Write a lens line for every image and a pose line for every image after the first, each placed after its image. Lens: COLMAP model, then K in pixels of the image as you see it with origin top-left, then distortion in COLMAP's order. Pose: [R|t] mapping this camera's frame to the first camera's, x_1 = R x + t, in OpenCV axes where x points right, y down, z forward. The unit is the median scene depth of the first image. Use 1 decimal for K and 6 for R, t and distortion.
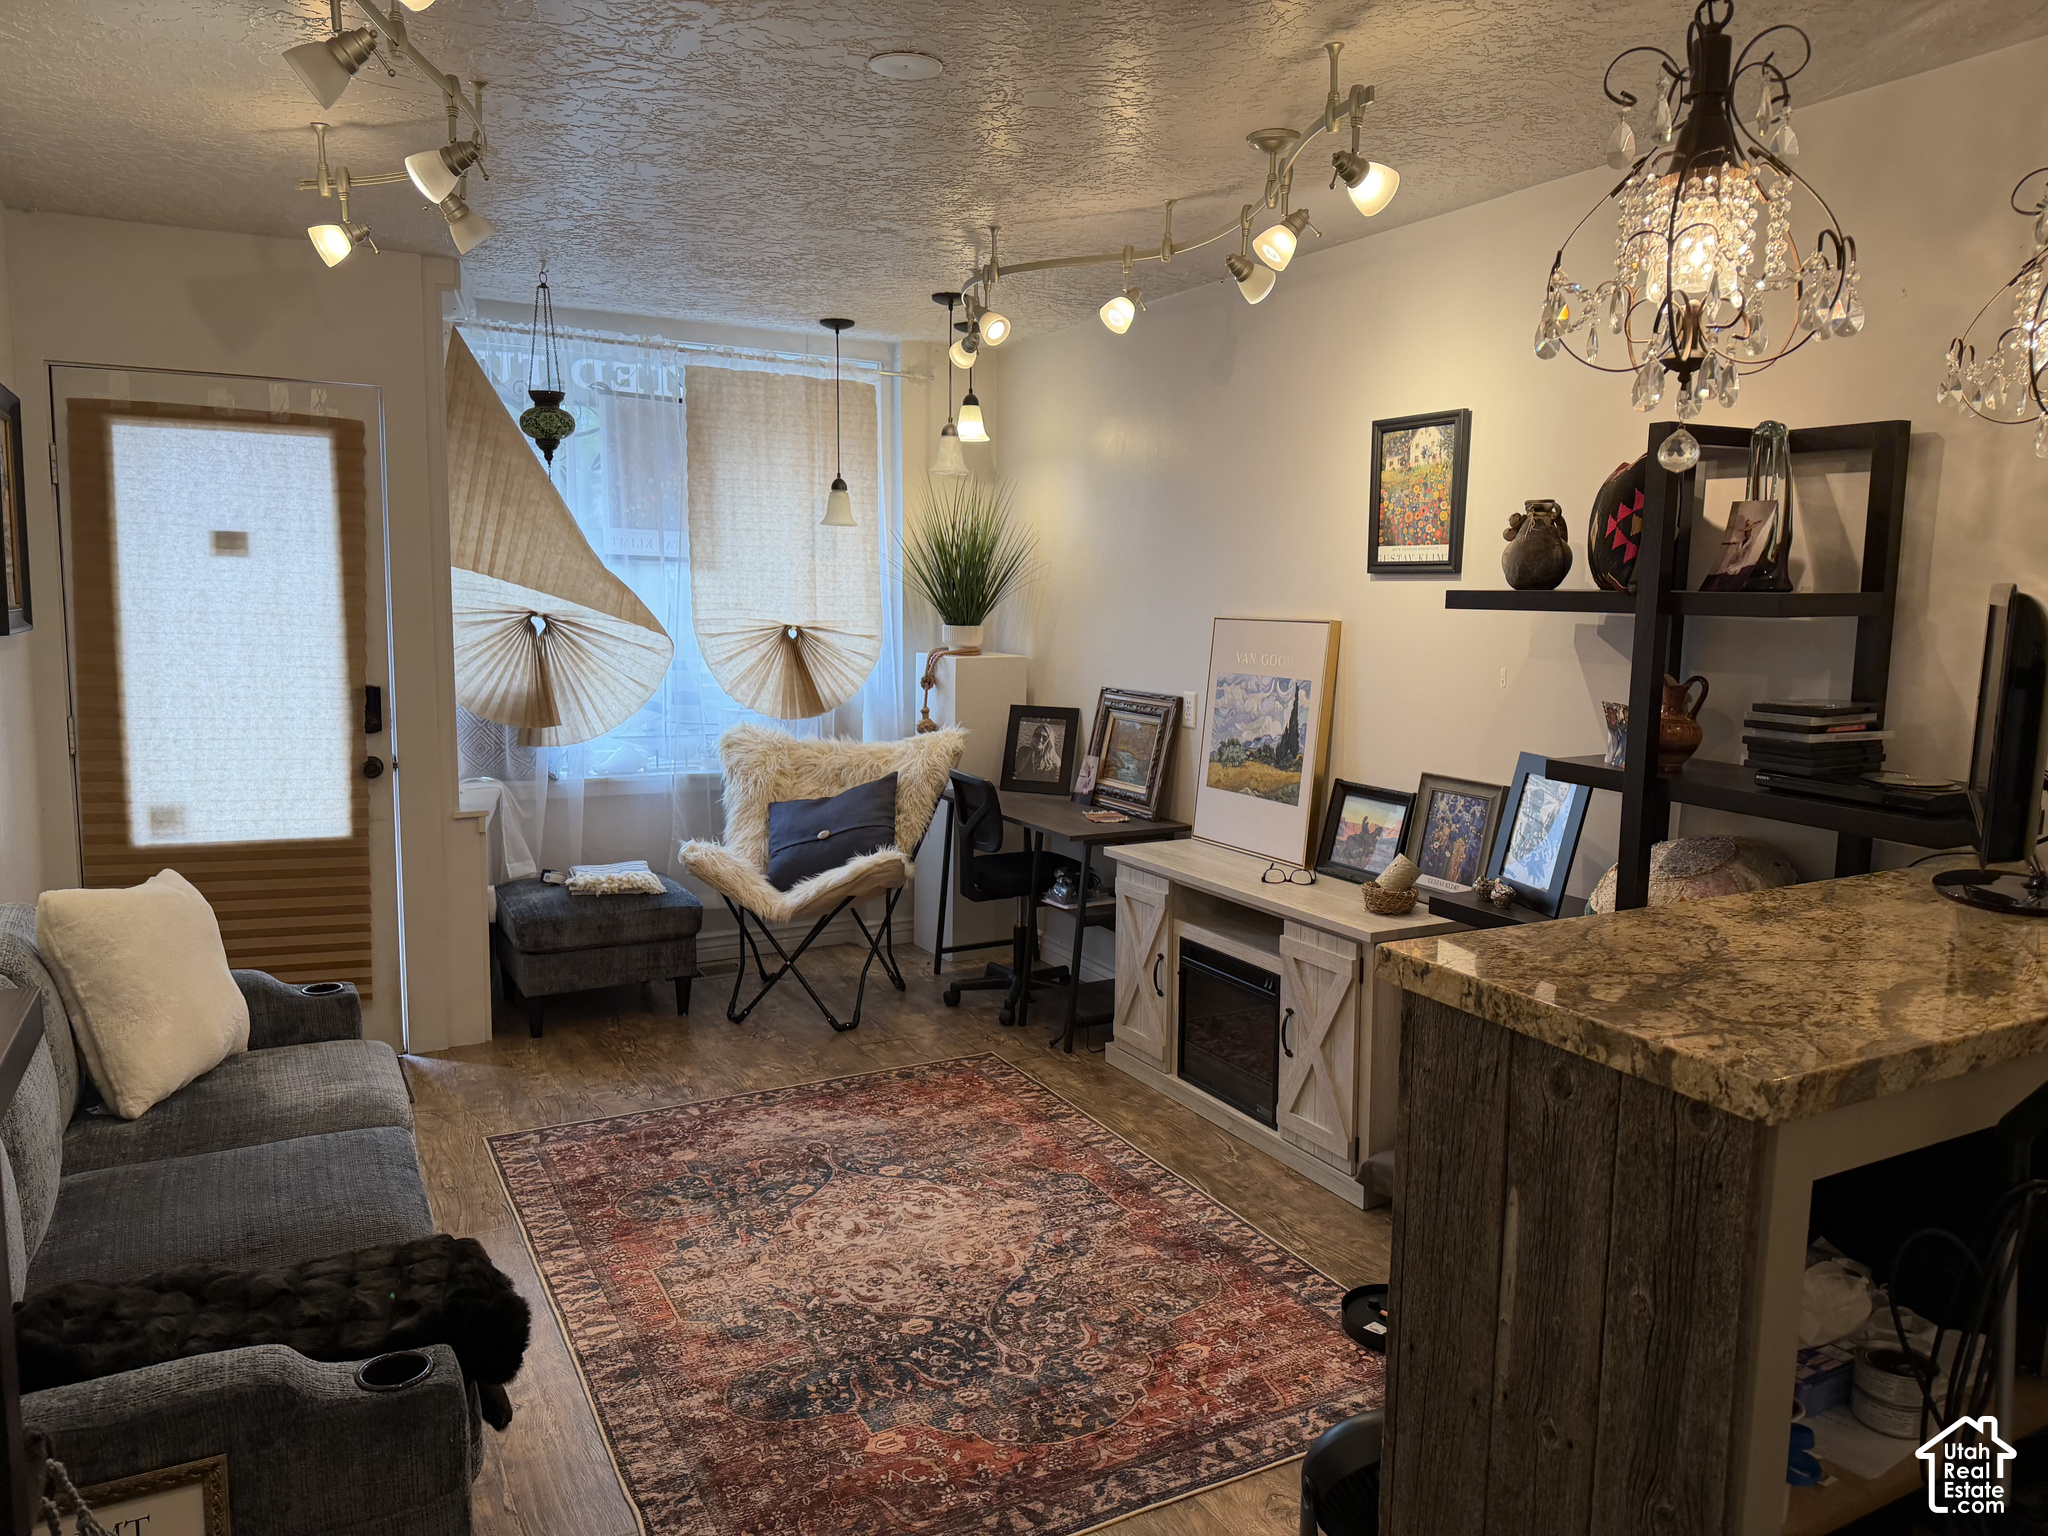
lens RADIAL K [[1428.1, 0, 1044.6], [0, 1428.1, 774.3], [0, 0, 1]] dist [0.044374, -0.052610]
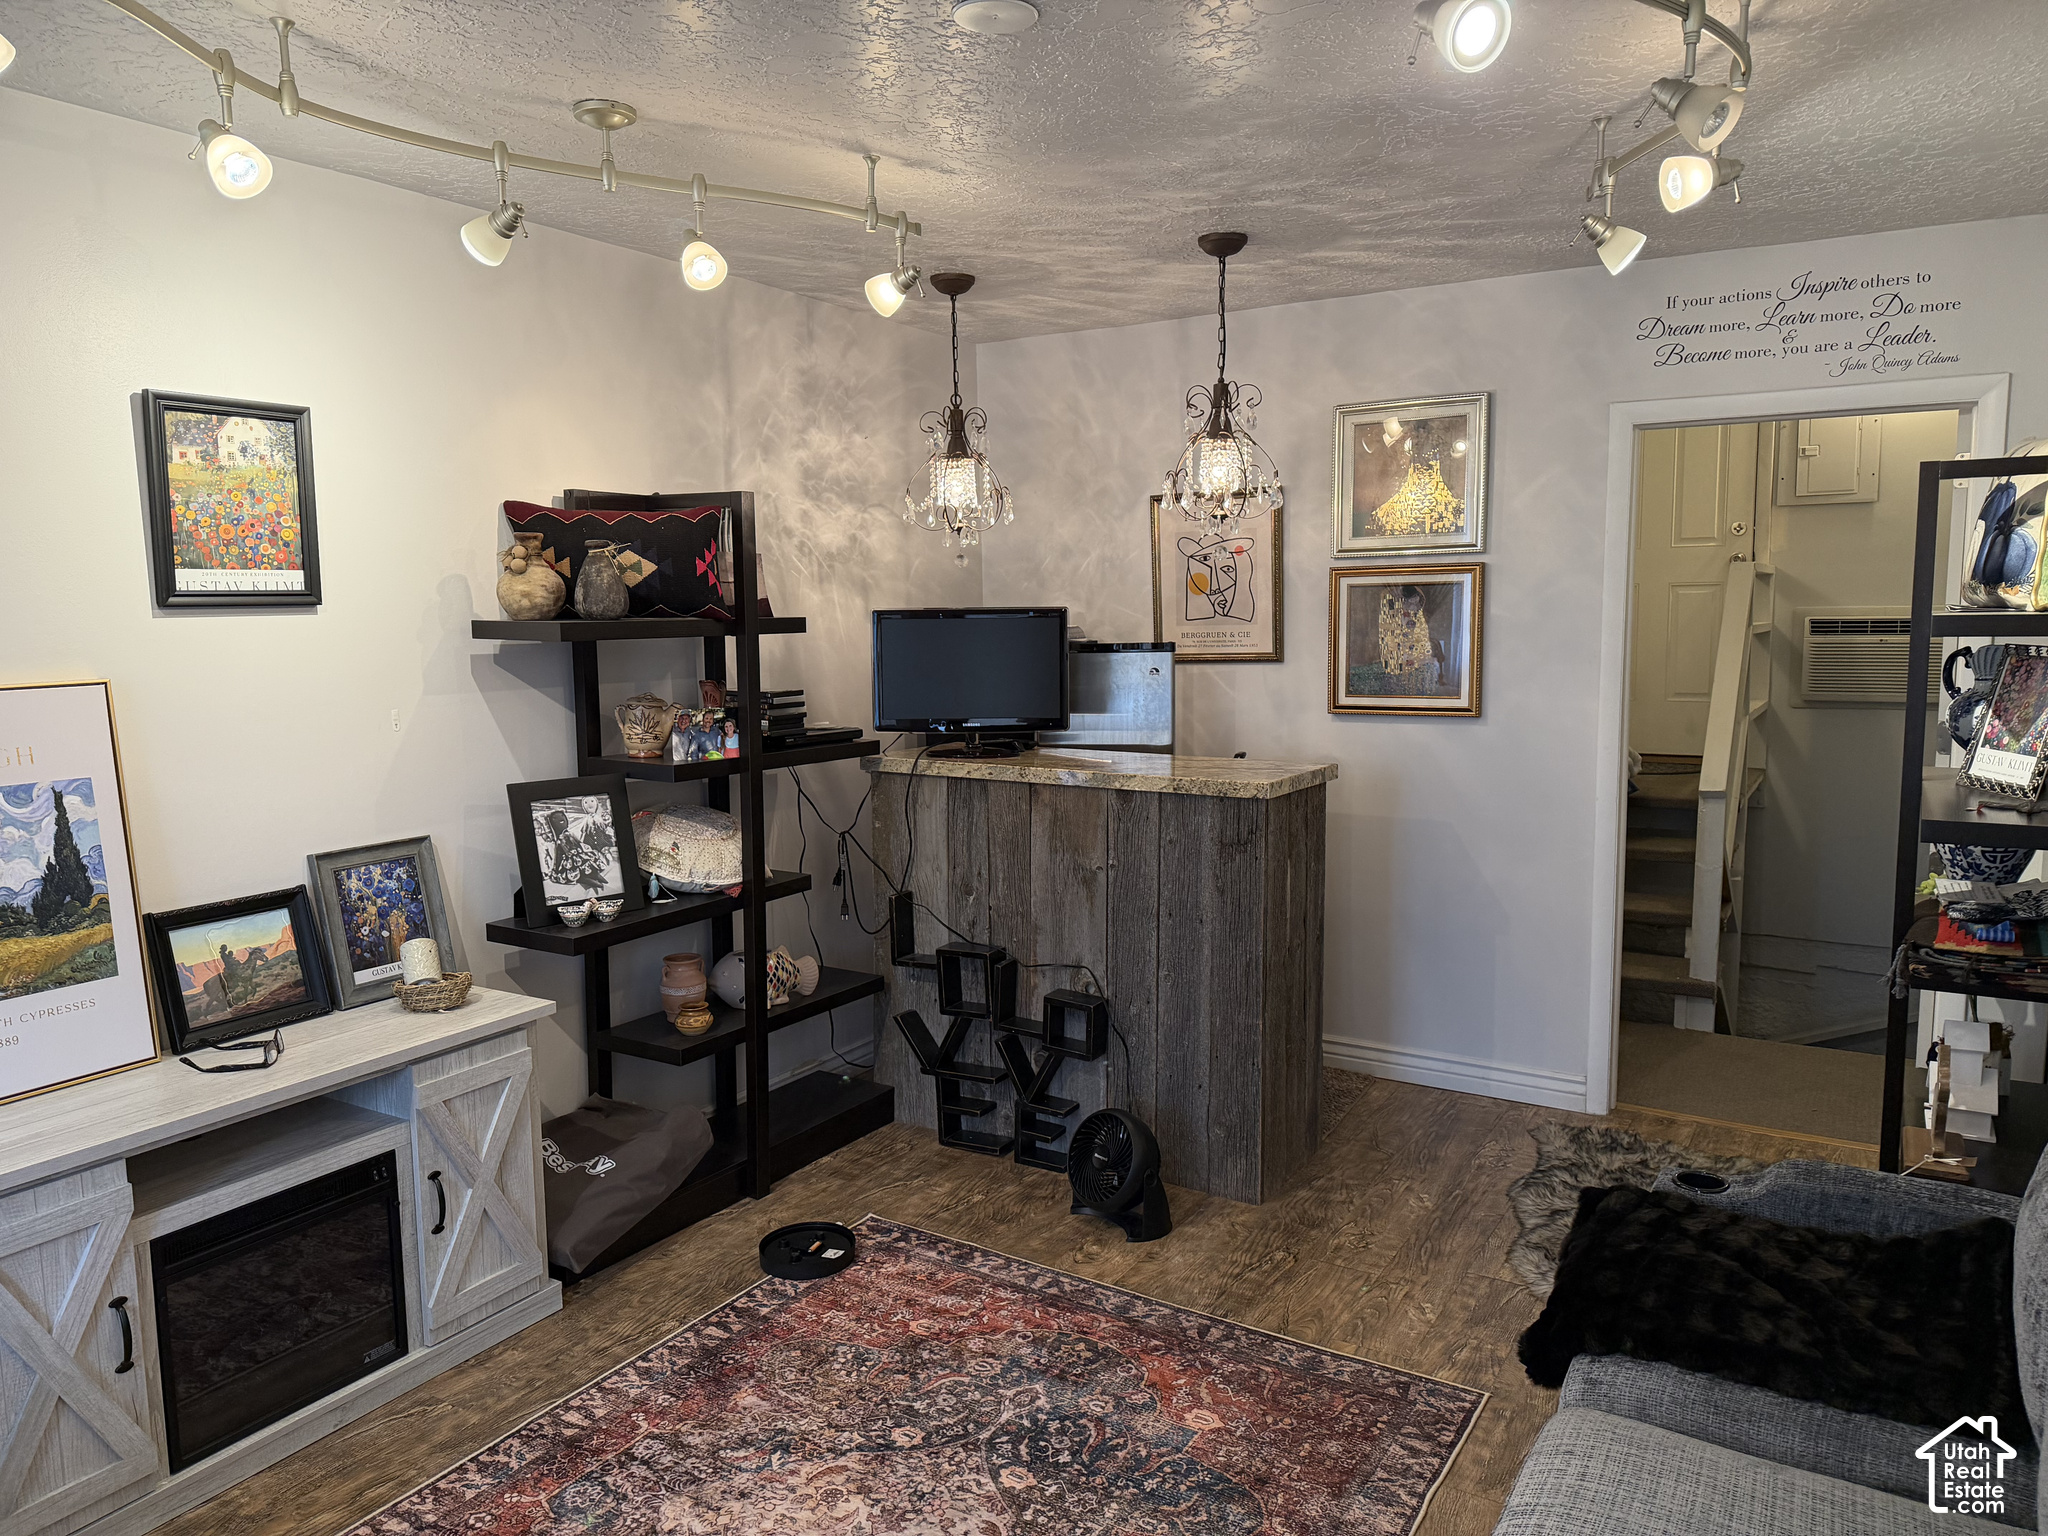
lens RADIAL K [[1428.1, 0, 1025.4], [0, 1428.1, 769.5], [0, 0, 1]] dist [0.044374, -0.052610]
pose [[-0.497869, -0.108307, 0.860462, -0.676965], [0.122090, 0.973537, 0.193182, -0.169100], [-0.858615, 0.201234, -0.471471, 1.128613]]
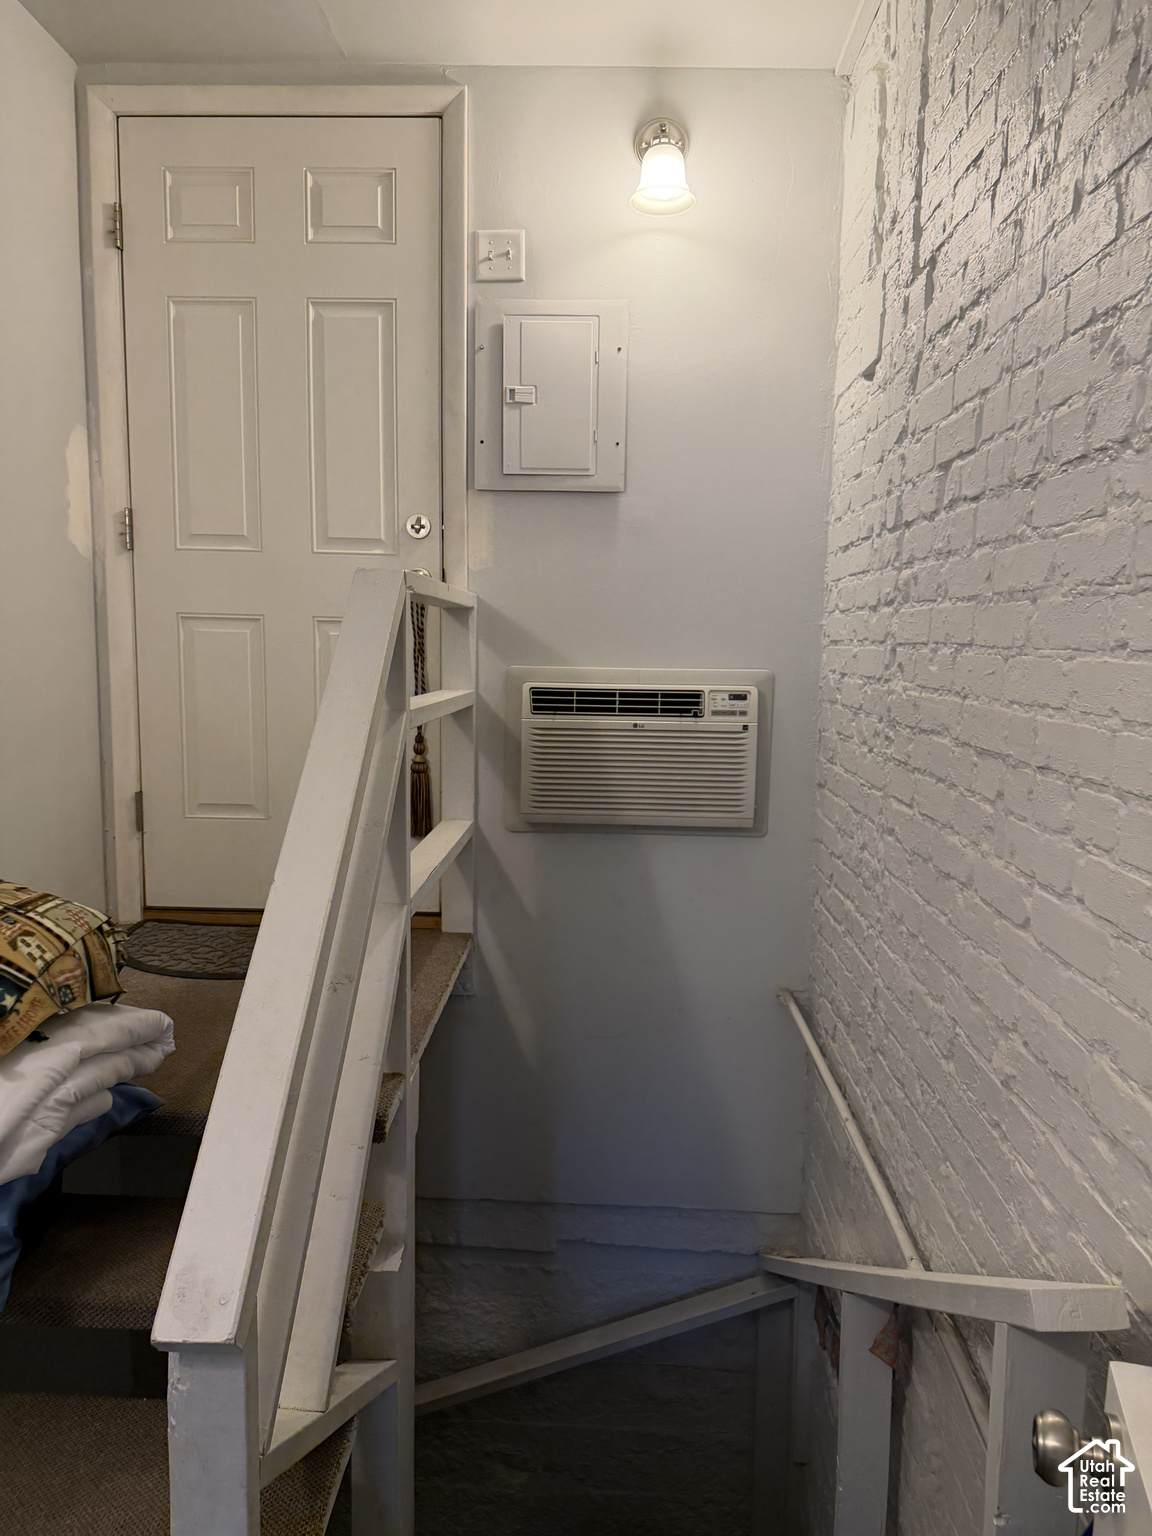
lens RADIAL K [[1071.1, 0, 573.6], [0, 1071.1, 768.3], [0, 0, 1]] dist [0.044374, -0.052610]
pose [[-0.876102, -0.089487, 0.473749, -0.493853], [0.031960, 0.969683, 0.242269, -0.127607], [-0.481066, 0.227393, -0.846681, 0.840267]]
